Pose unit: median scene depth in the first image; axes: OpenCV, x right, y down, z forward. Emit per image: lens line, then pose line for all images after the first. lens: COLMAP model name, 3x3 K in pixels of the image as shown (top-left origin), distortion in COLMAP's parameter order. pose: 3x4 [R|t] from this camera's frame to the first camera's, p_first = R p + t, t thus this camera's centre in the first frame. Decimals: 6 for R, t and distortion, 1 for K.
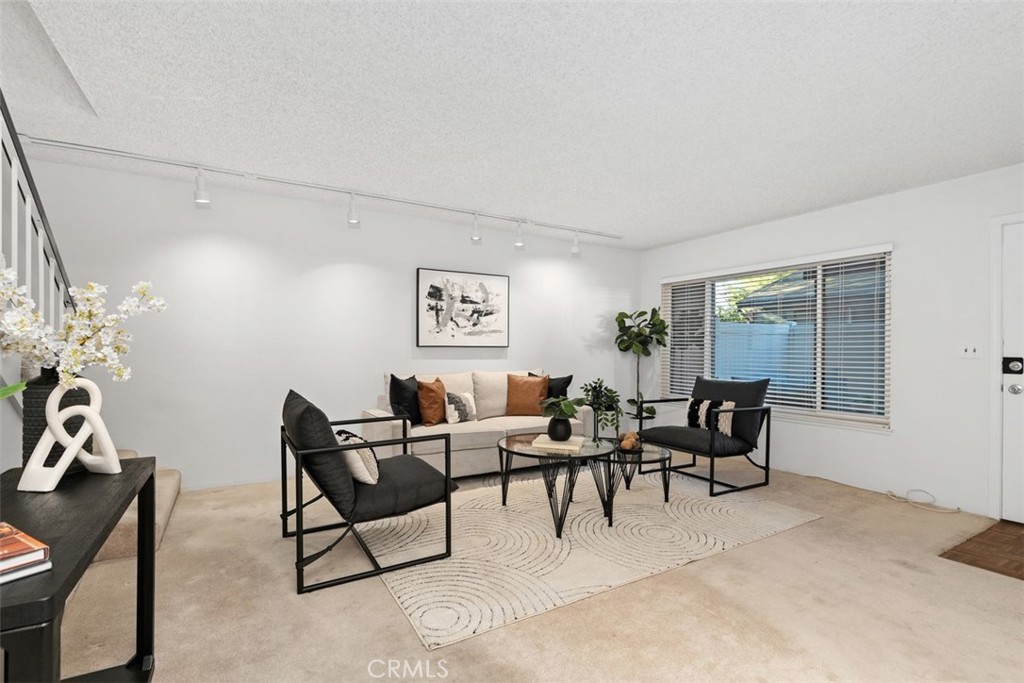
lens RADIAL K [[490.0, 0, 512.0], [0, 490.0, 341.5], [0, 0, 1]] dist [-0.001866, -0.000453]
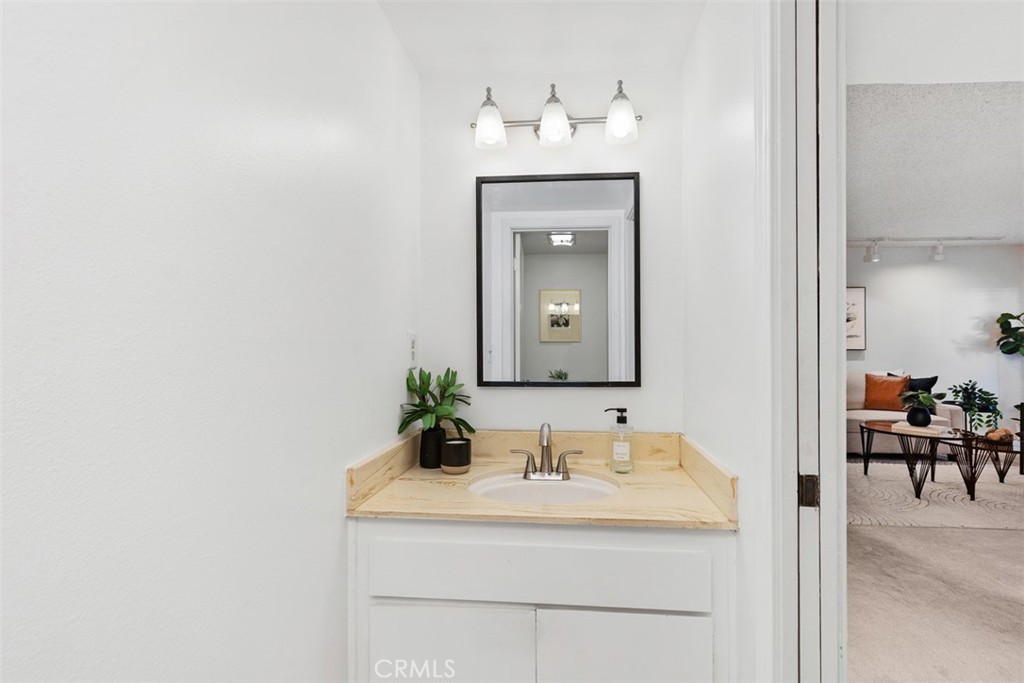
lens RADIAL K [[535.8, 0, 512.0], [0, 535.8, 341.5], [0, 0, 1]] dist [-0.001299, -0.000234]
pose [[0.837696, -0.011699, -0.546011, -0.016573], [0.011206, 0.999928, -0.004232, -0.013089], [0.546022, -0.002573, 0.837767, -0.498261]]
